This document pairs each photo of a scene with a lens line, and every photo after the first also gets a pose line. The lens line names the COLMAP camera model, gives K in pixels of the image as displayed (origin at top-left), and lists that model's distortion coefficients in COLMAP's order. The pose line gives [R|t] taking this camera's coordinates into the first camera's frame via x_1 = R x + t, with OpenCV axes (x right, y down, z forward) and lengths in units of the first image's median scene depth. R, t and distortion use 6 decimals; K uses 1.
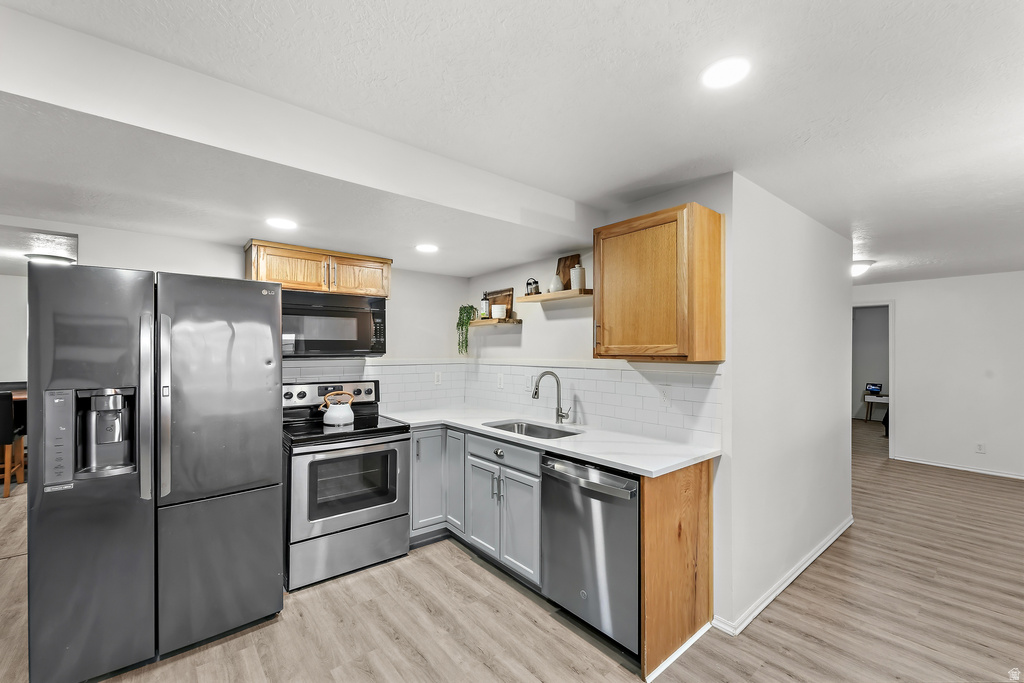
lens RADIAL K [[419.1, 0, 510.0], [0, 419.1, 347.7], [0, 0, 1]] dist [0.000397, 0.000086]
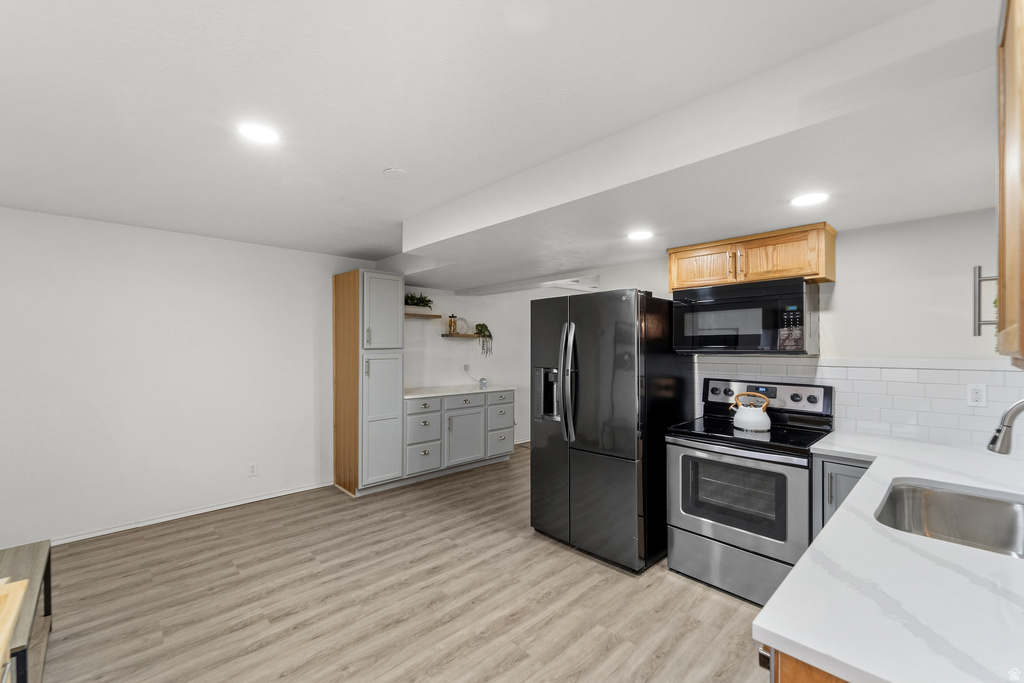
lens RADIAL K [[429.8, 0, 512.0], [0, 429.8, 341.5], [0, 0, 1]] dist [-0.001413, -0.000073]
pose [[0.073475, -0.009830, -0.997249, 0.477206], [0.005657, 0.999939, -0.009439, 0.002682], [0.997281, -0.004948, 0.073527, 0.441821]]
